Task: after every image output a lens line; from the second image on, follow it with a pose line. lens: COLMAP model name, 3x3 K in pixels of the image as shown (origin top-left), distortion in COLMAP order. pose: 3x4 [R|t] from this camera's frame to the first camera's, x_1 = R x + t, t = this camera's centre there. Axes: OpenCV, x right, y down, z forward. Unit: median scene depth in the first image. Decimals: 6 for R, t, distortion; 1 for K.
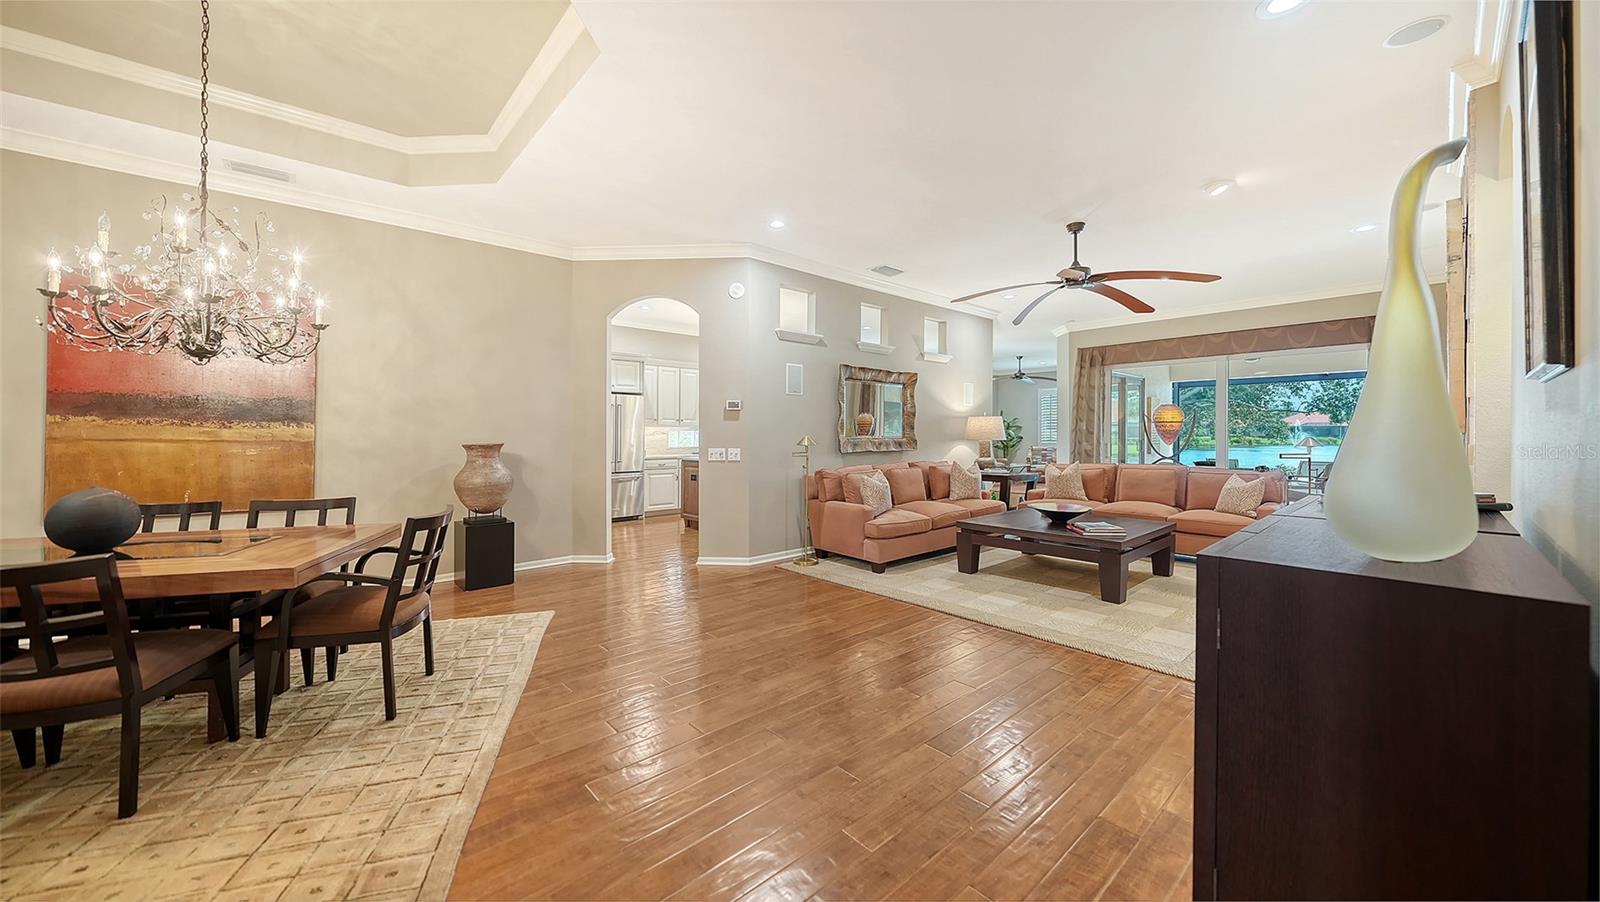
lens RADIAL K [[563.7, 0, 791.2], [0, 563.7, 434.8], [0, 0, 1]] dist [-0.000260, -0.000048]
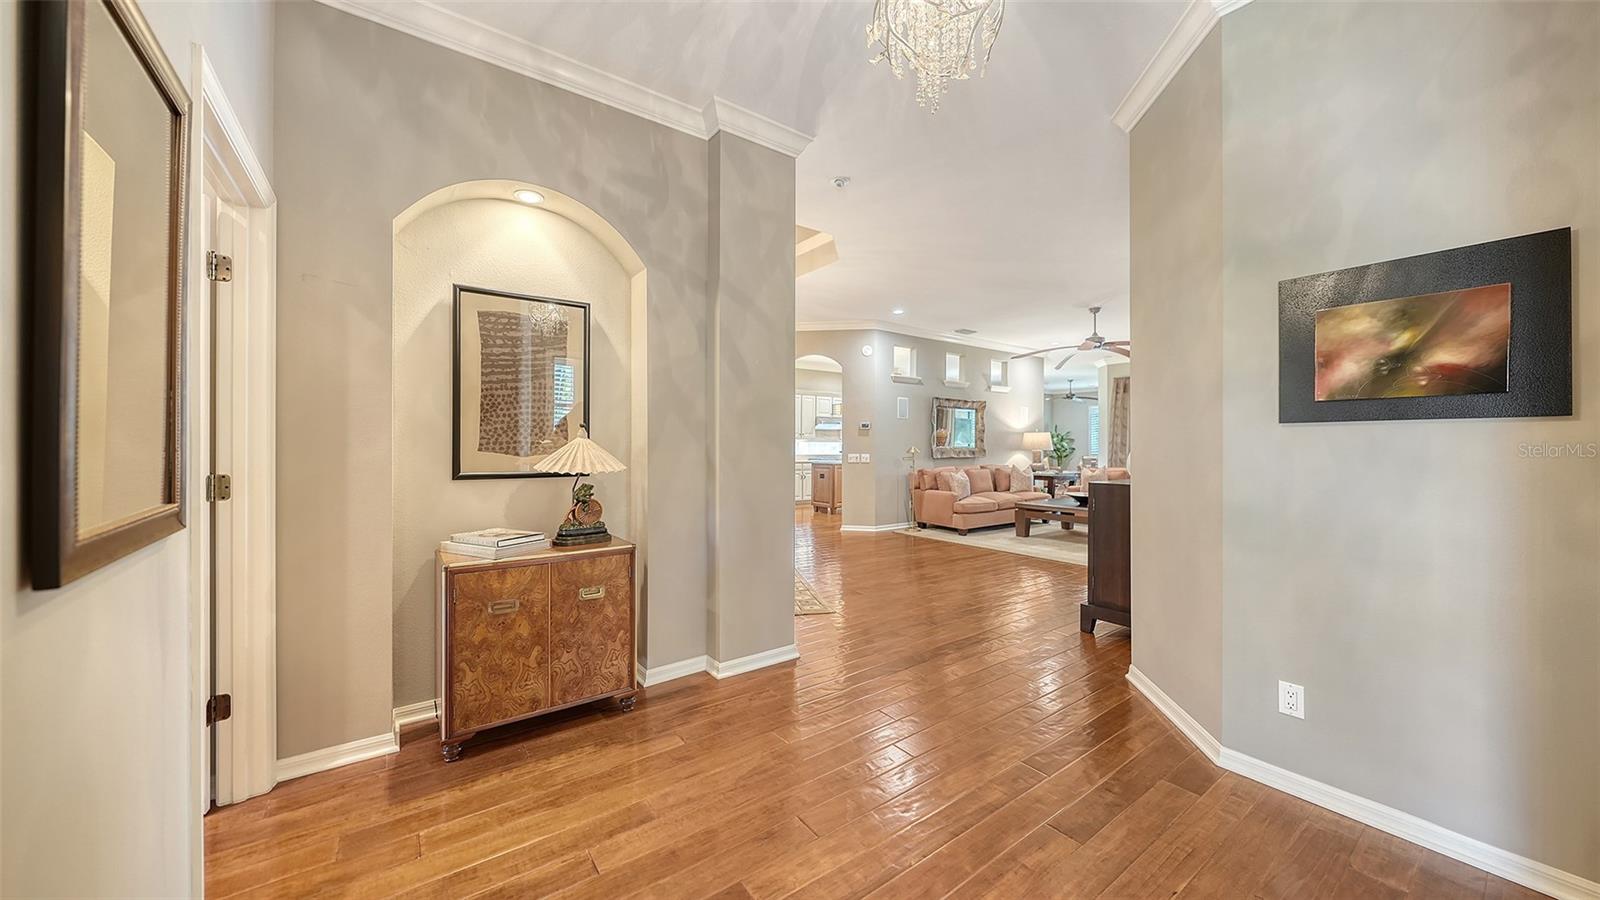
lens RADIAL K [[560.8, 0, 801.0], [0, 560.8, 447.8], [0, 0, 1]] dist [-0.005139, -0.000150]
pose [[0.996867, 0.001519, -0.079078, -0.145347], [-0.001313, 0.999996, 0.002655, 0.002007], [0.079082, -0.002543, 0.996865, -0.491922]]
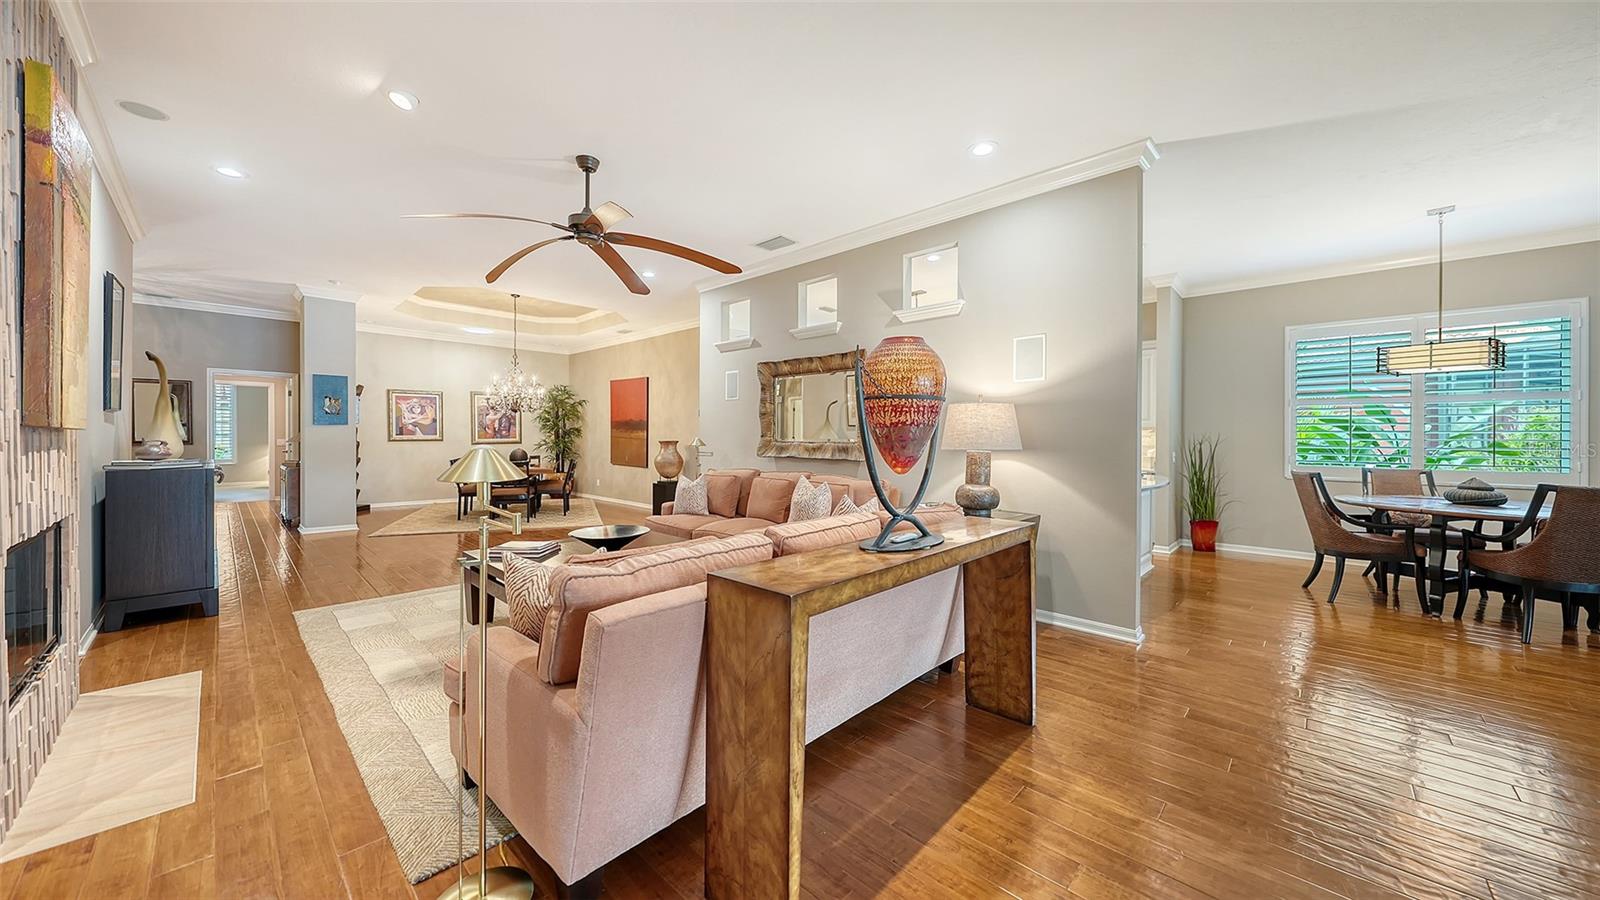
lens RADIAL K [[560.8, 0, 795.1], [0, 560.8, 439.9], [0, 0, 1]] dist [-0.005139, -0.000150]
pose [[0.085362, 0.005742, -0.996333, 1.072411], [-0.011223, 0.999925, 0.004801, -0.000842], [0.996287, 0.010772, 0.085420, 1.022266]]
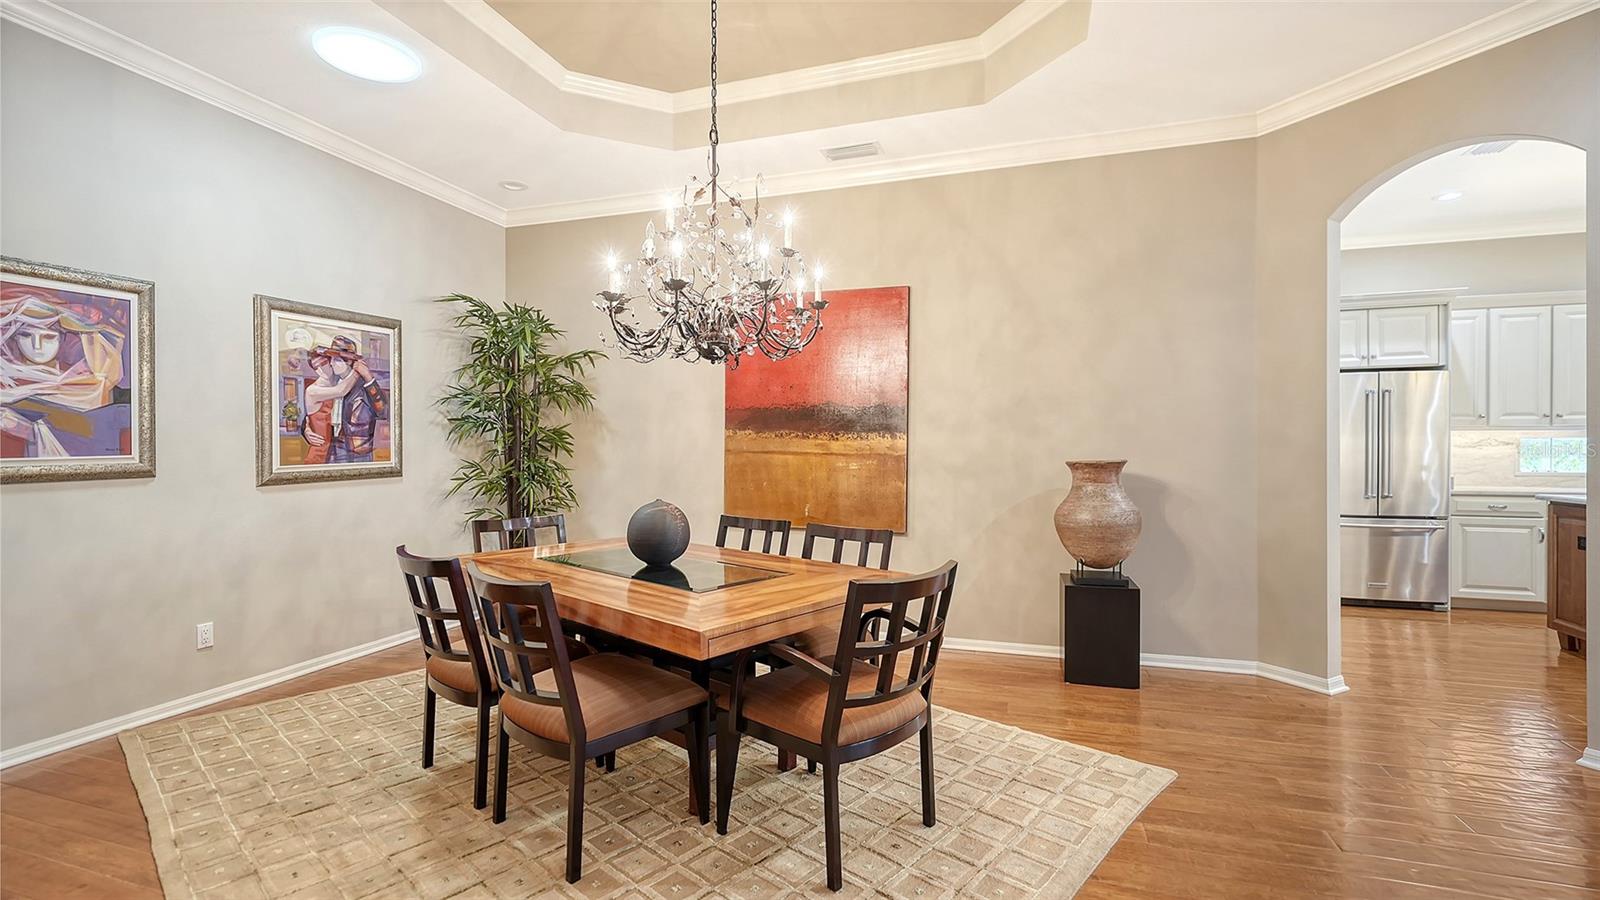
lens RADIAL K [[709.7, 0, 797.9], [0, 709.7, 447.2], [0, 0, 1]] dist [0.001536, -0.000579]
pose [[0.512079, -0.000715, -0.858938, -0.014128], [0.000558, 1.000000, -0.000500, 0.000317], [0.858938, -0.000224, 0.512079, 0.226873]]
